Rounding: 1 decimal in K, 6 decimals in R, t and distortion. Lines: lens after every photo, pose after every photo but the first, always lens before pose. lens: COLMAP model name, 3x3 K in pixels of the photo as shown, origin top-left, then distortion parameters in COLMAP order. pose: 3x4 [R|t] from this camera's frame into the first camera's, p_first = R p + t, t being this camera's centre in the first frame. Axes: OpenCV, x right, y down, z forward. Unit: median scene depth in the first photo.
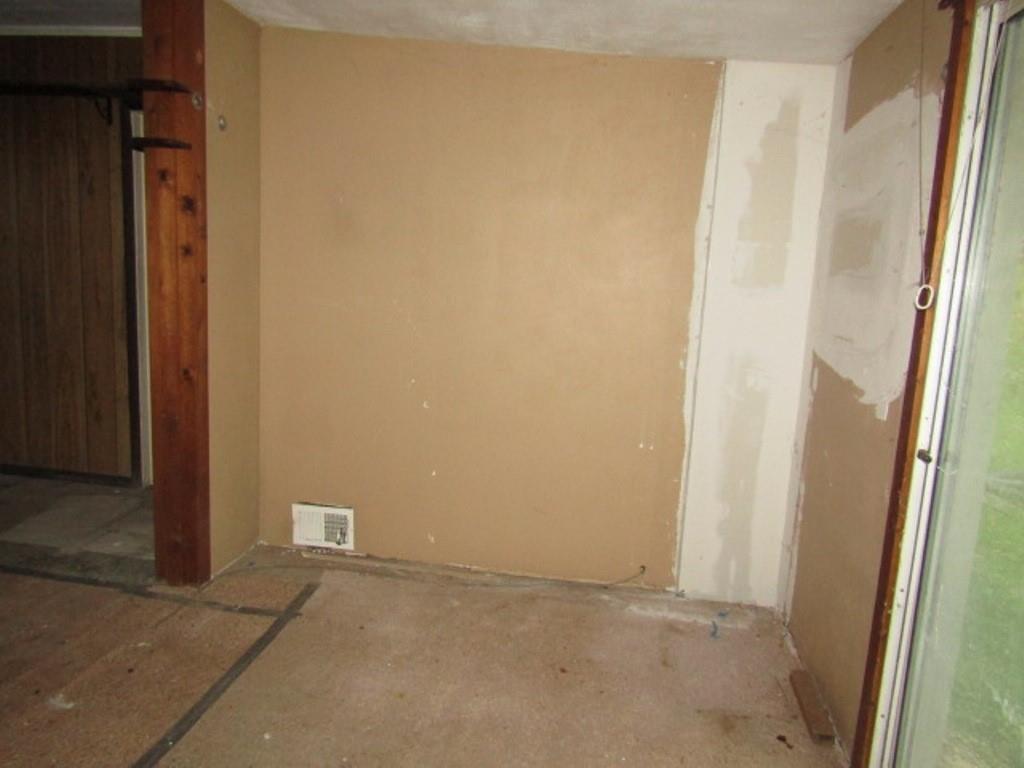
lens RADIAL K [[756.1, 0, 512.0], [0, 756.1, 384.0], [0, 0, 1]] dist [-0.006682, -0.005040]
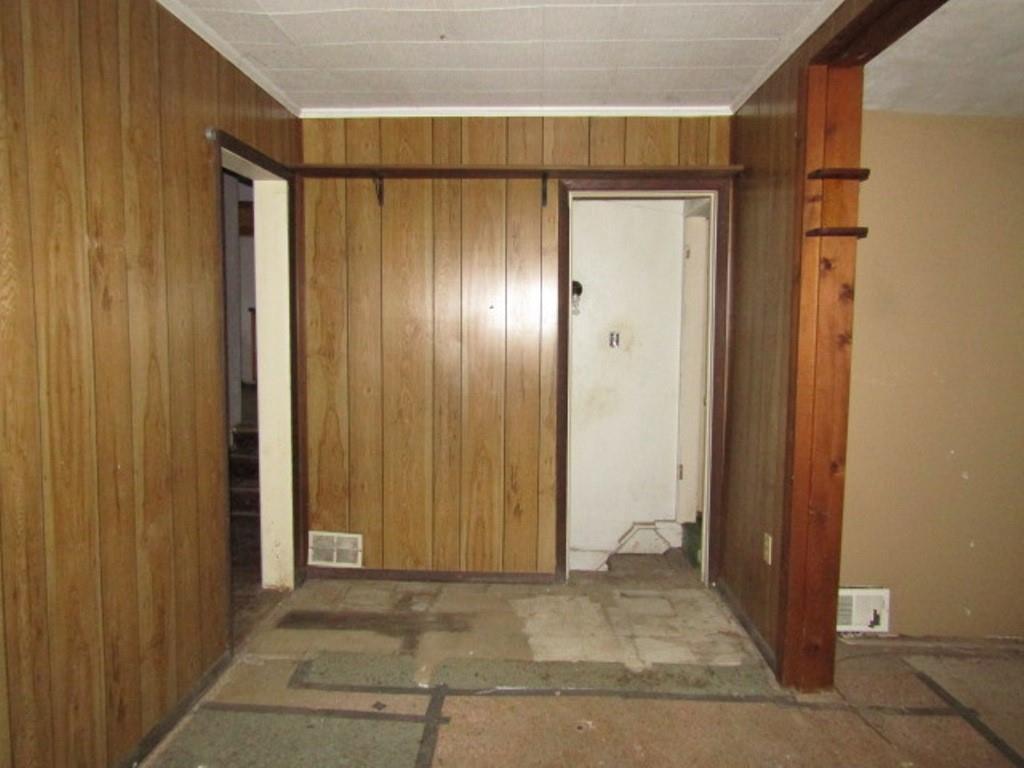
lens RADIAL K [[725.8, 0, 512.0], [0, 725.8, 384.0], [0, 0, 1]] dist [-0.009238, 0.000997]
pose [[0.992517, -0.058939, 0.106940, -0.716981], [0.066366, 0.995525, -0.067278, -0.060046], [-0.102496, 0.073872, 0.991987, 0.104575]]
